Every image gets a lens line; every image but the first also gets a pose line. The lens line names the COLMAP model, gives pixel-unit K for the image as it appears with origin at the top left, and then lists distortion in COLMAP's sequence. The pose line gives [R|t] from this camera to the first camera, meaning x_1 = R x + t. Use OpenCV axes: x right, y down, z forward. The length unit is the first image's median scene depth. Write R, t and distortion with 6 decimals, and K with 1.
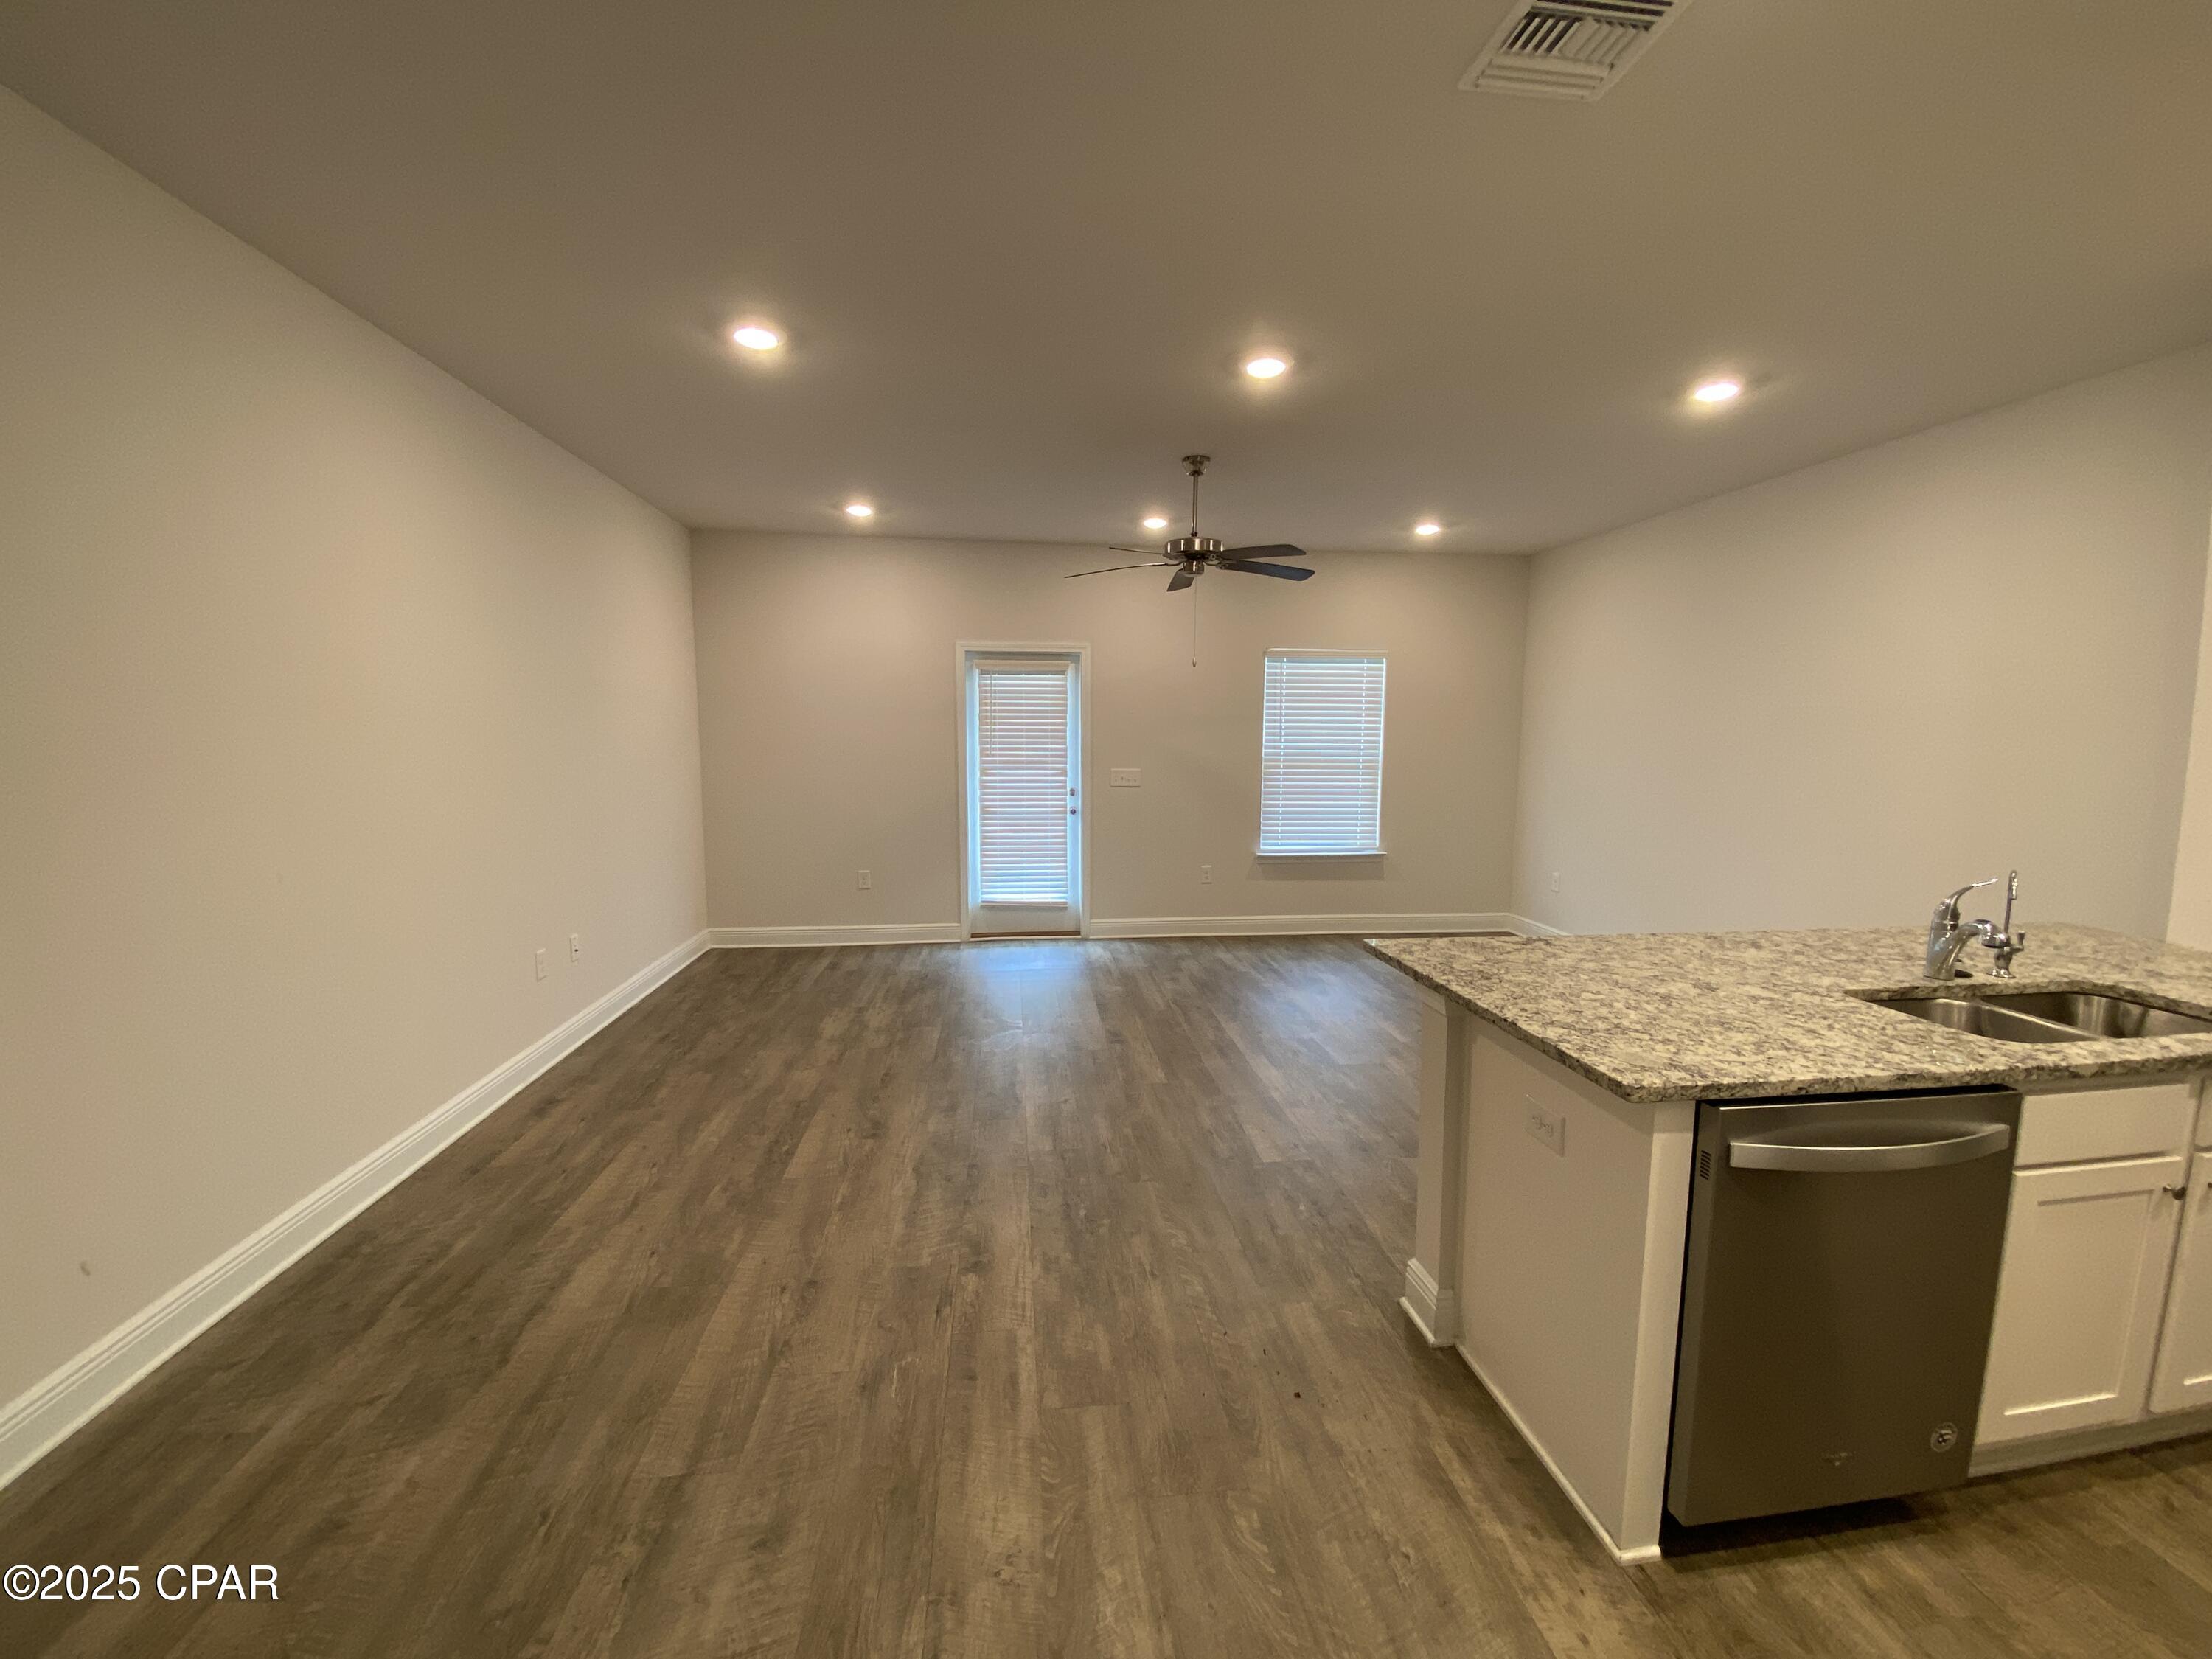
lens RADIAL K [[896.5, 0, 1106.0], [0, 896.5, 829.5], [0, 0, 1]] dist [0.016431, -0.019959]
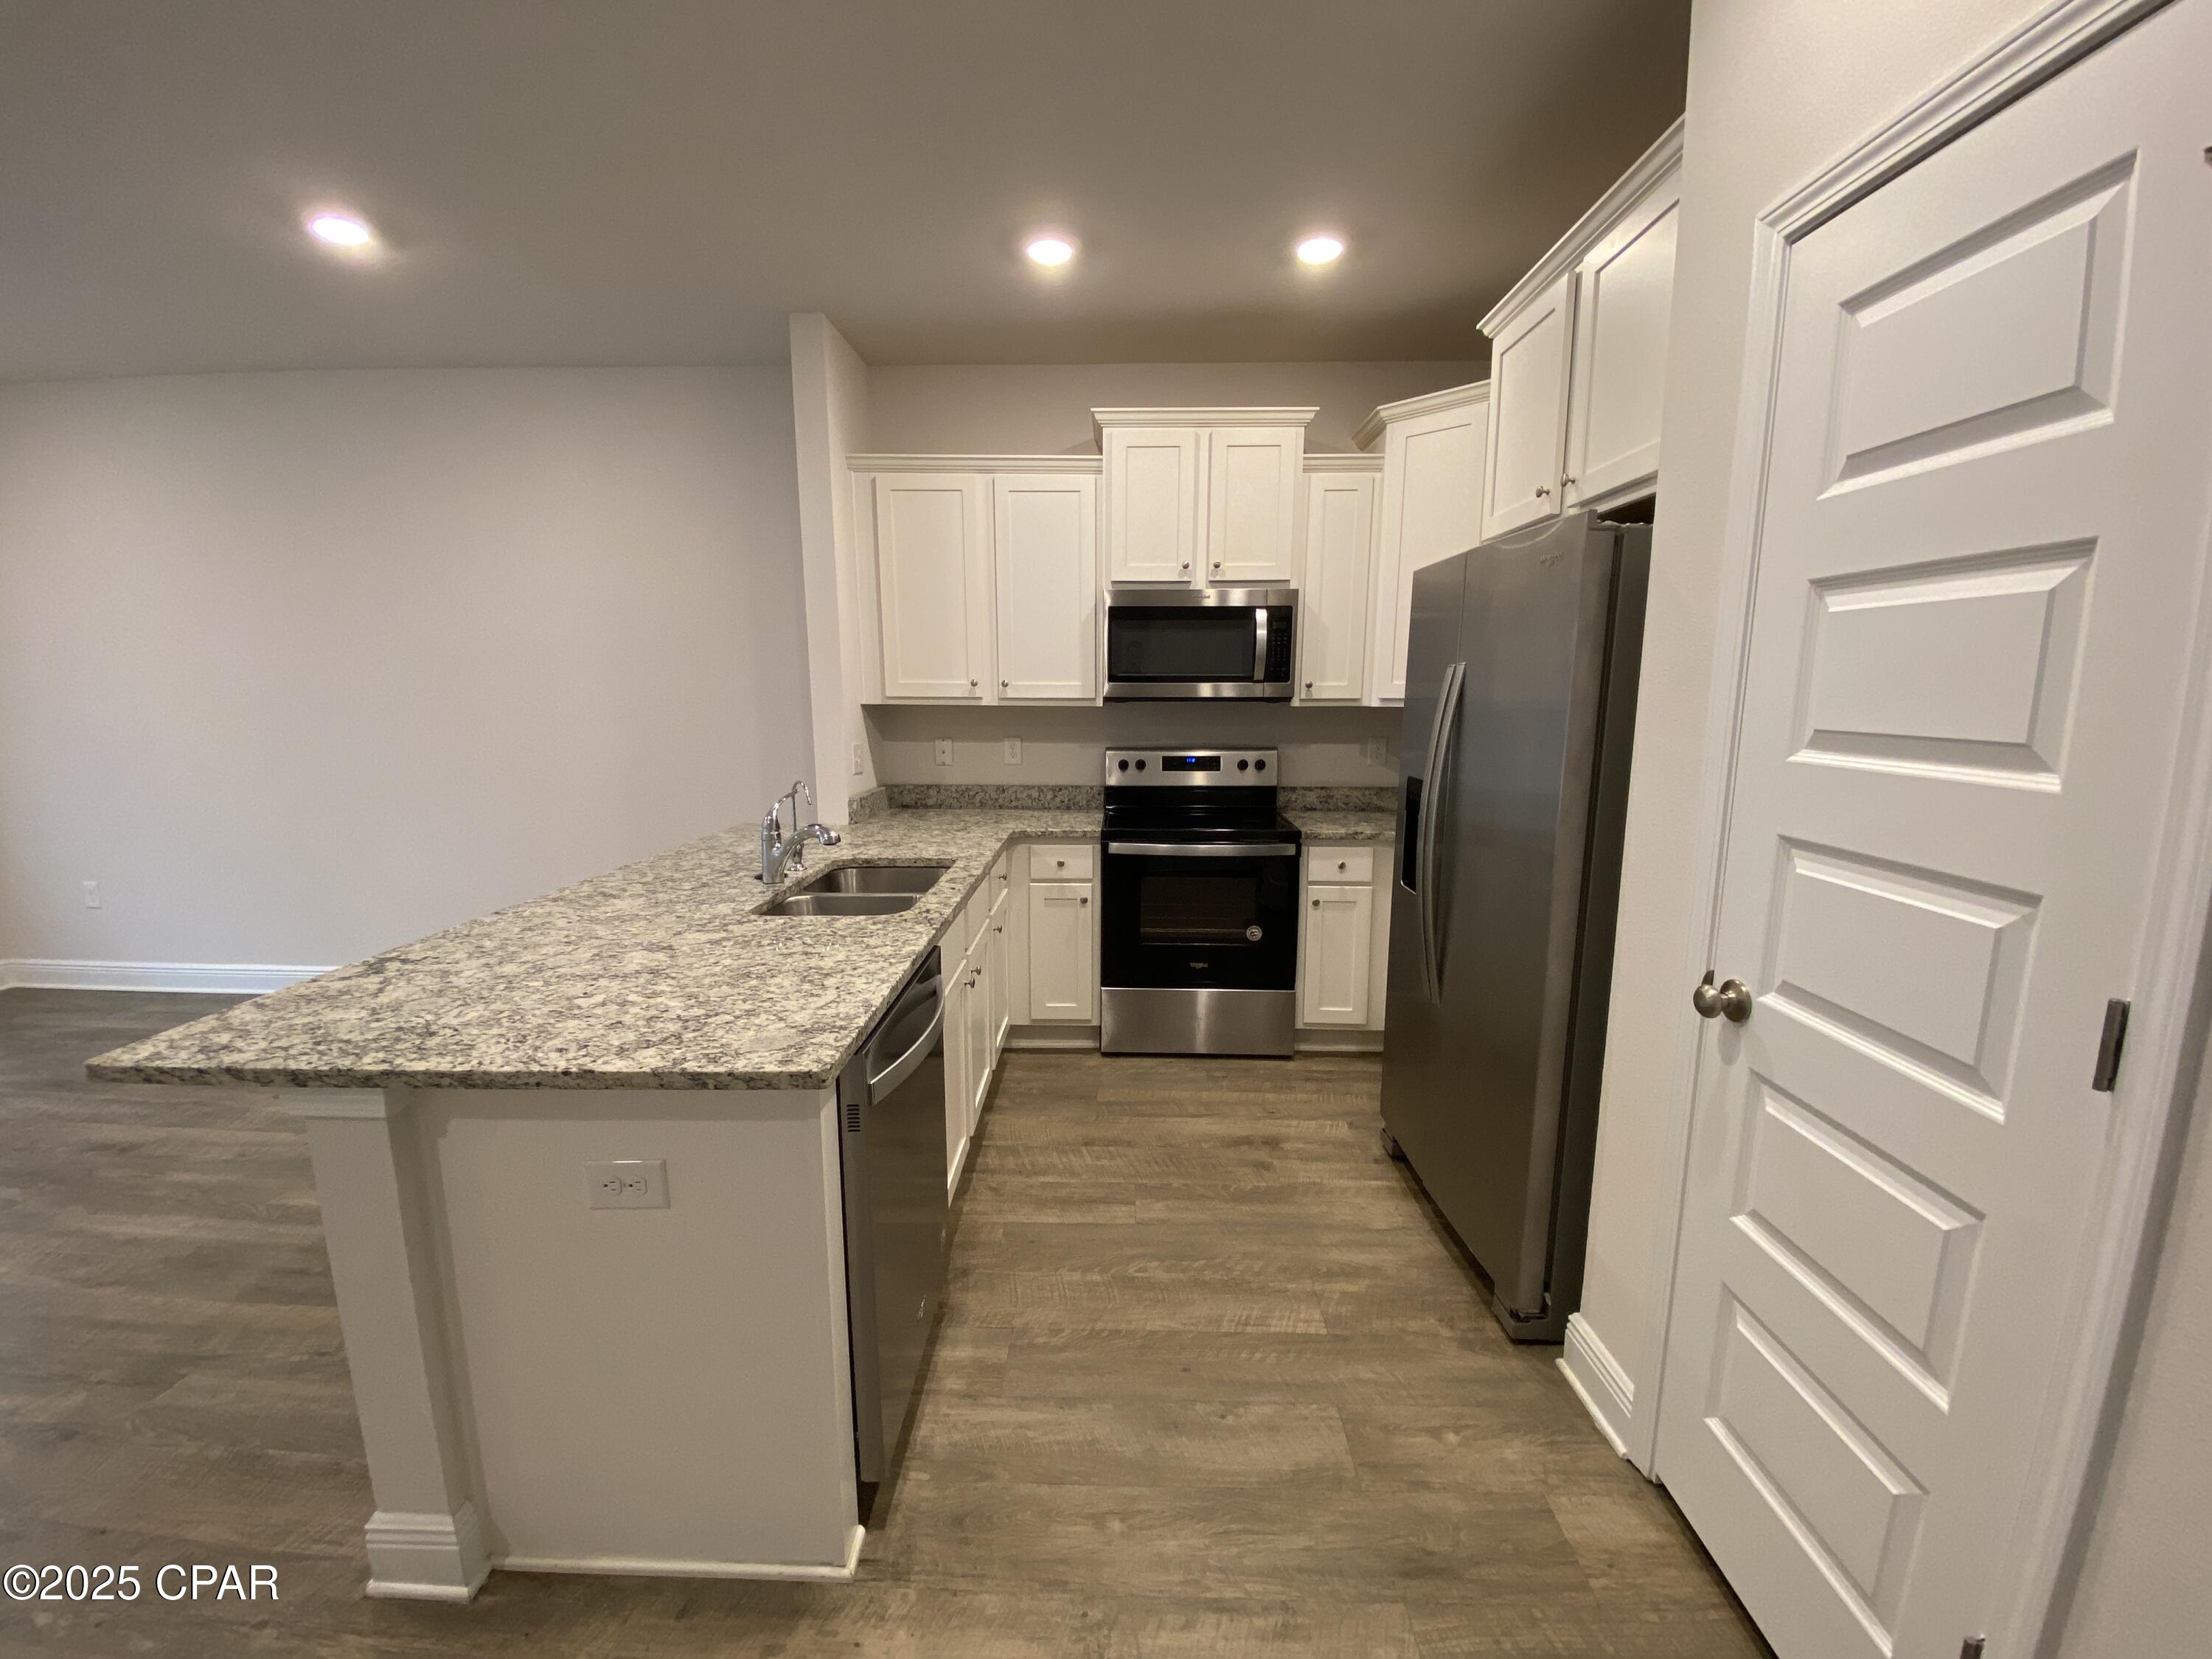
lens RADIAL K [[896.5, 0, 1106.0], [0, 896.5, 829.5], [0, 0, 1]] dist [0.016431, -0.019959]
pose [[0.139846, -0.160212, 0.977126, -0.119816], [0.106643, 0.983520, 0.145997, -0.022544], [-0.984414, 0.083786, 0.154627, 0.423843]]
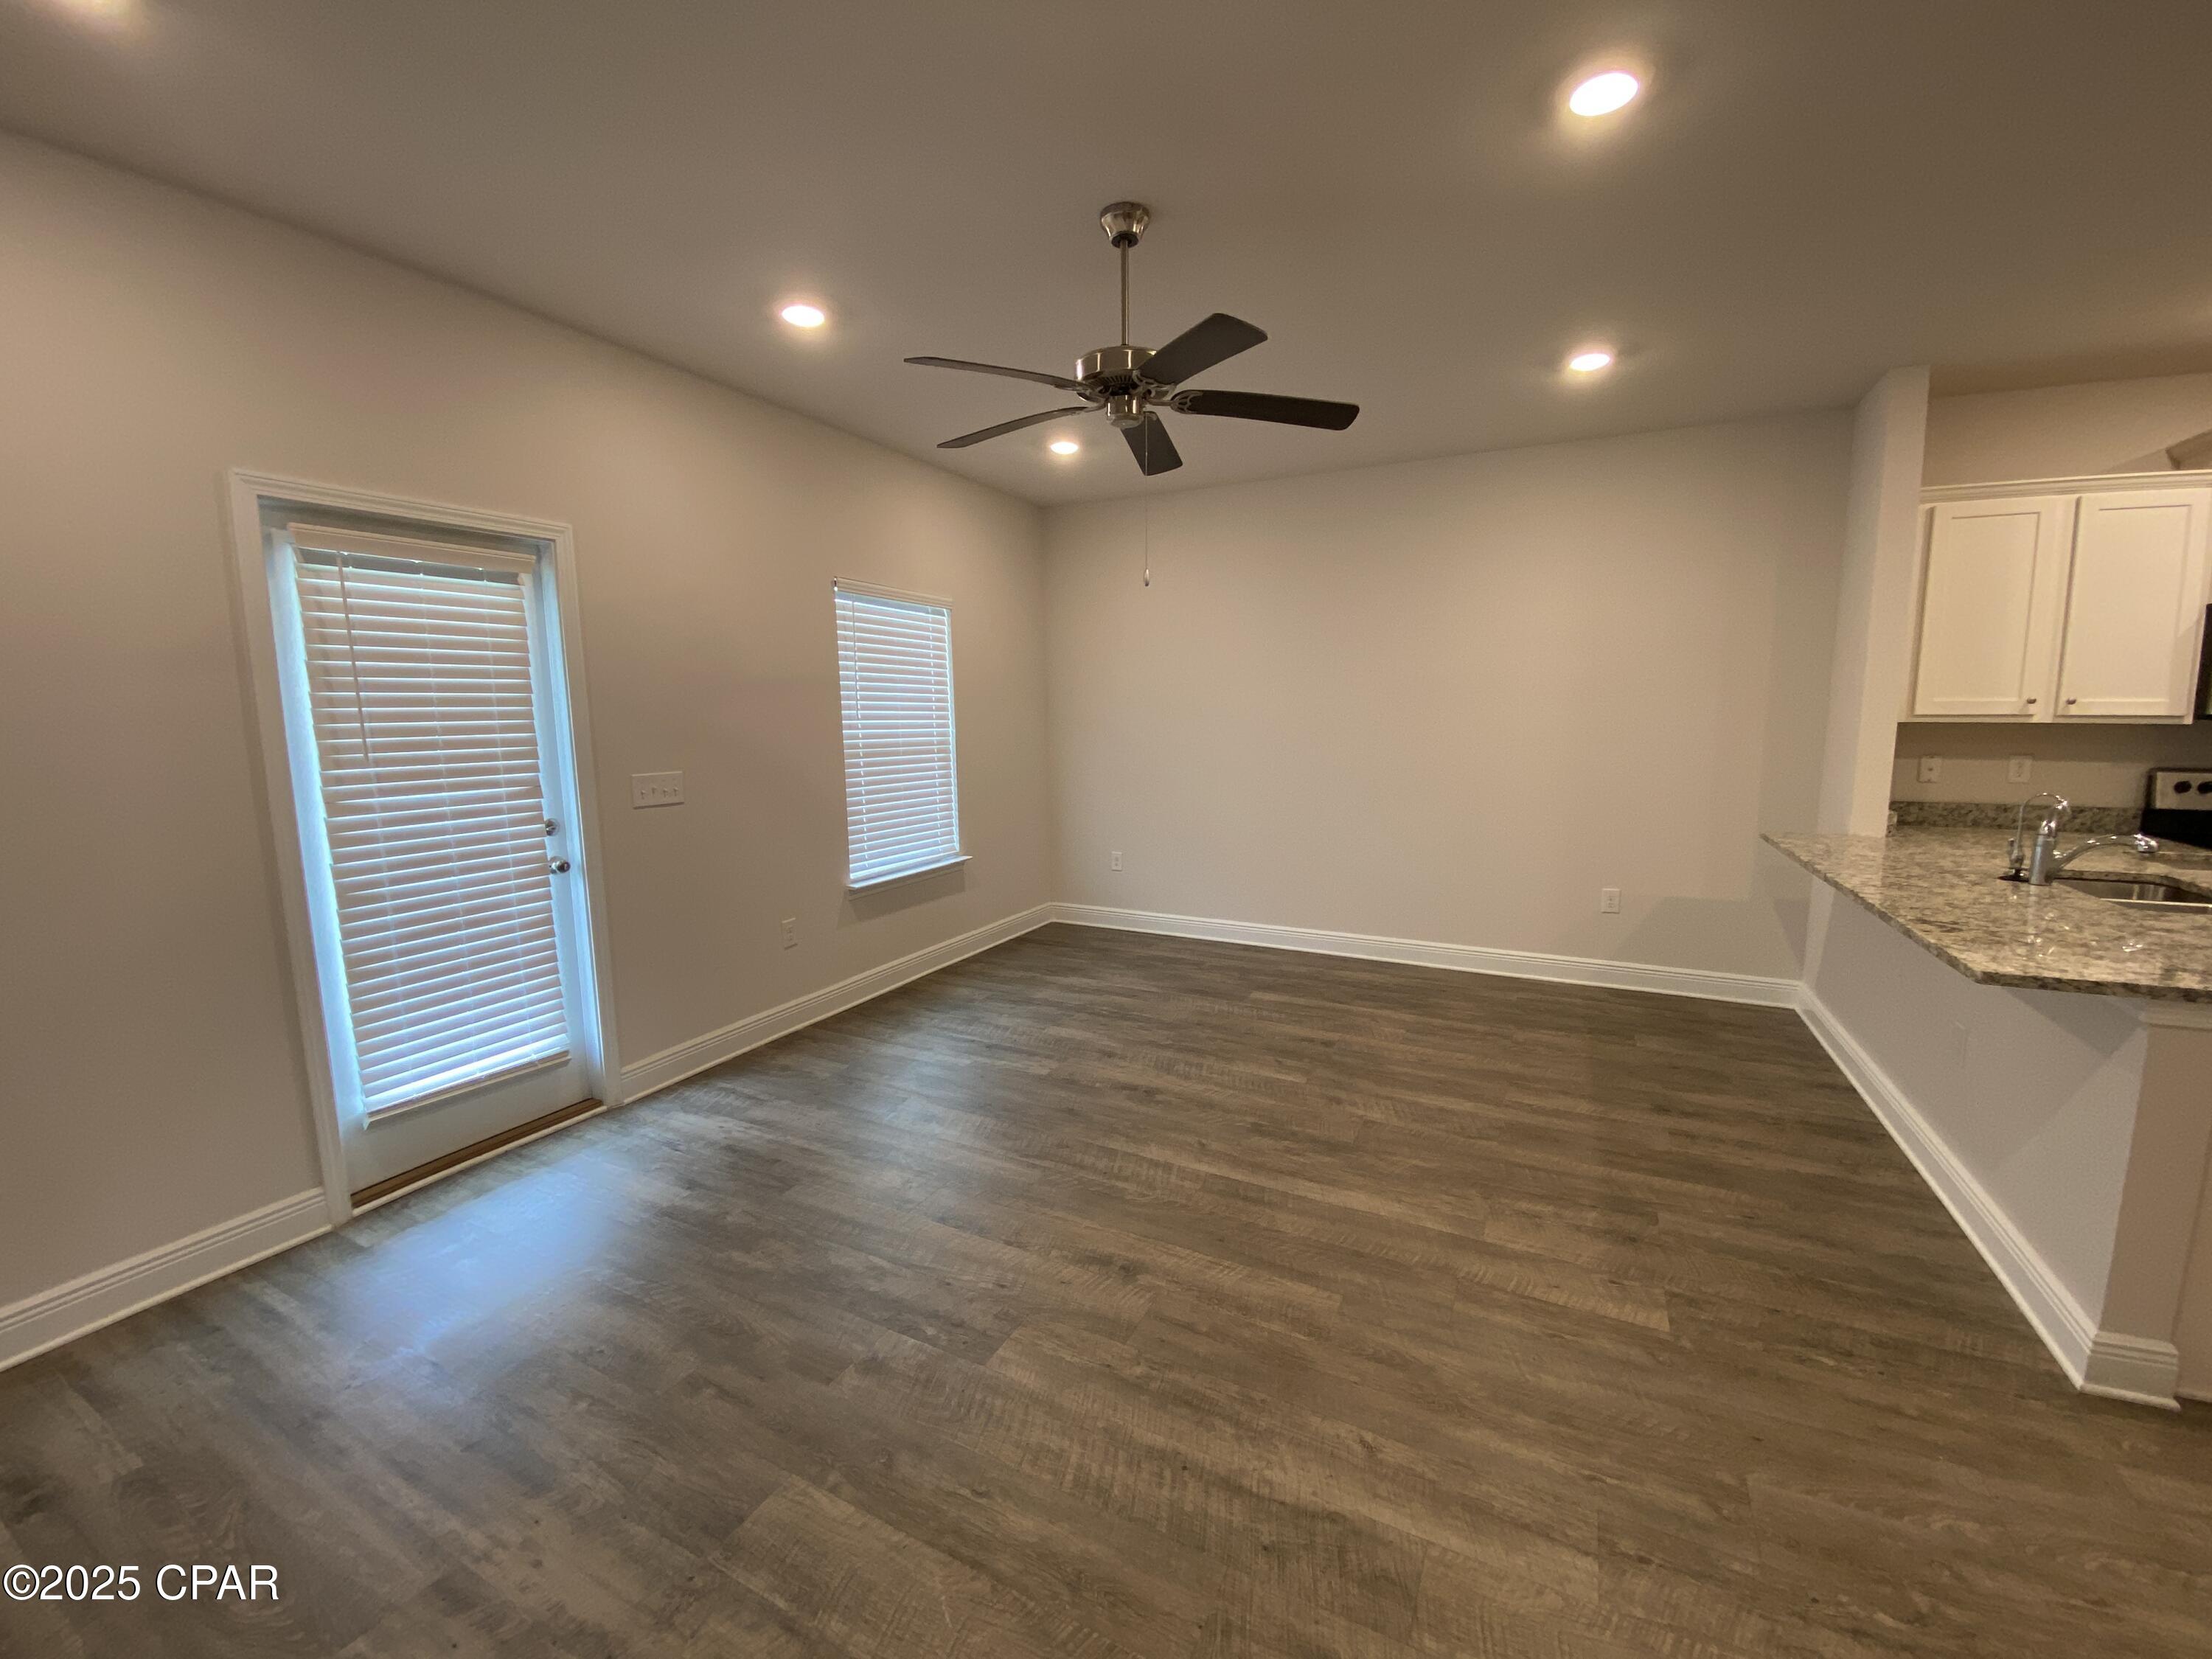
lens RADIAL K [[896.5, 0, 1106.0], [0, 896.5, 829.5], [0, 0, 1]] dist [0.016431, -0.019959]
pose [[0.552055, -0.118585, 0.825332, -0.863088], [0.103595, 0.991920, 0.073227, -0.141621], [-0.827347, 0.045075, 0.559879, 1.470280]]
